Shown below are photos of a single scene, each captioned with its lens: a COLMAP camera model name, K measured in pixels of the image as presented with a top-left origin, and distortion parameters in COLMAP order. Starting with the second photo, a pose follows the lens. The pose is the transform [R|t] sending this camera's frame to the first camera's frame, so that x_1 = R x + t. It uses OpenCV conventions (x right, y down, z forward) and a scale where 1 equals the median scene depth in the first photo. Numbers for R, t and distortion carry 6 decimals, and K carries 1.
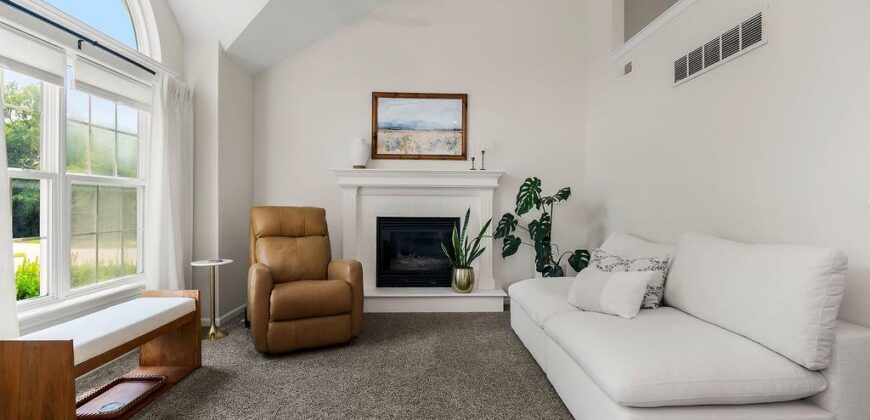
lens RADIAL K [[413.6, 0, 446.9], [0, 413.6, 204.3], [0, 0, 1]] dist [-0.000469, 0.000000]
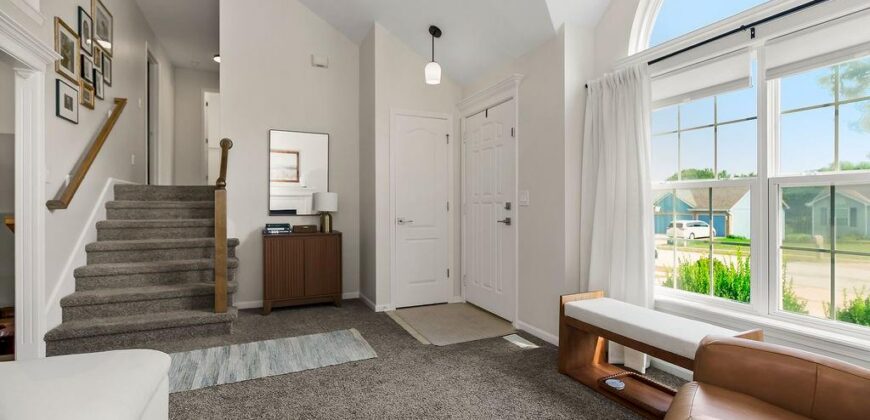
lens RADIAL K [[413.6, 0, 446.9], [0, 413.6, 204.3], [0, 0, 1]] dist [-0.000469, 0.000000]
pose [[-0.914694, 0.001436, -0.404145, 0.045756], [0.000810, 0.999998, 0.001721, -0.008634], [0.404147, 0.001247, -0.914693, 0.888568]]
